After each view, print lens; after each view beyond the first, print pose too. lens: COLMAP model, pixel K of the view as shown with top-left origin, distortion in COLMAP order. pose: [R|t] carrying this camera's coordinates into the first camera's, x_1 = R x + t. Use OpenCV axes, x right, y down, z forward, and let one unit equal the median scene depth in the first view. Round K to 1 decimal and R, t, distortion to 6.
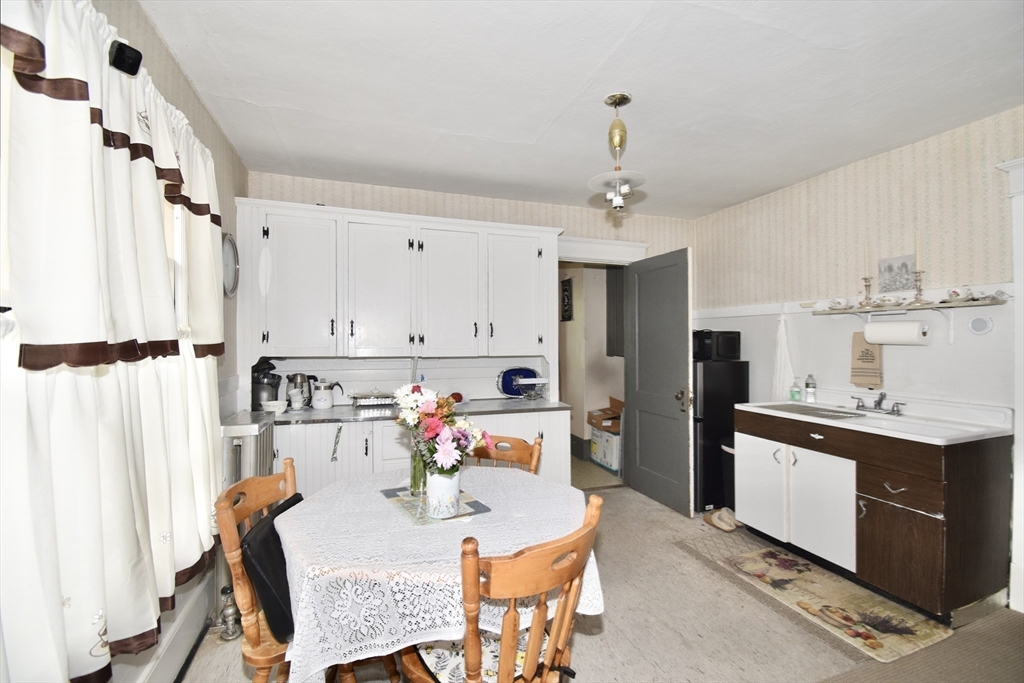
lens RADIAL K [[456.6, 0, 515.4], [0, 456.6, 342.4], [0, 0, 1]] dist [0.001057, -0.006892]
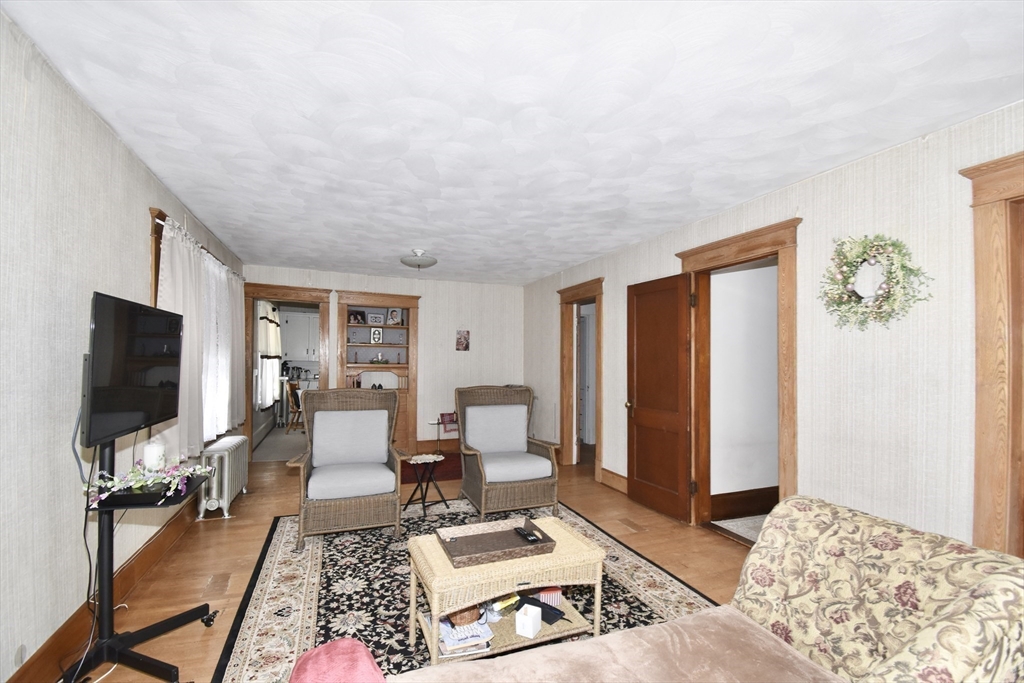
lens RADIAL K [[456.6, 0, 511.3], [0, 456.6, 342.8], [0, 0, 1]] dist [0.001057, -0.006892]
pose [[0.999033, 0.007792, 0.043279, 1.009525], [-0.006726, 0.999672, -0.024721, -0.027056], [-0.043457, 0.024406, 0.998757, -2.569356]]
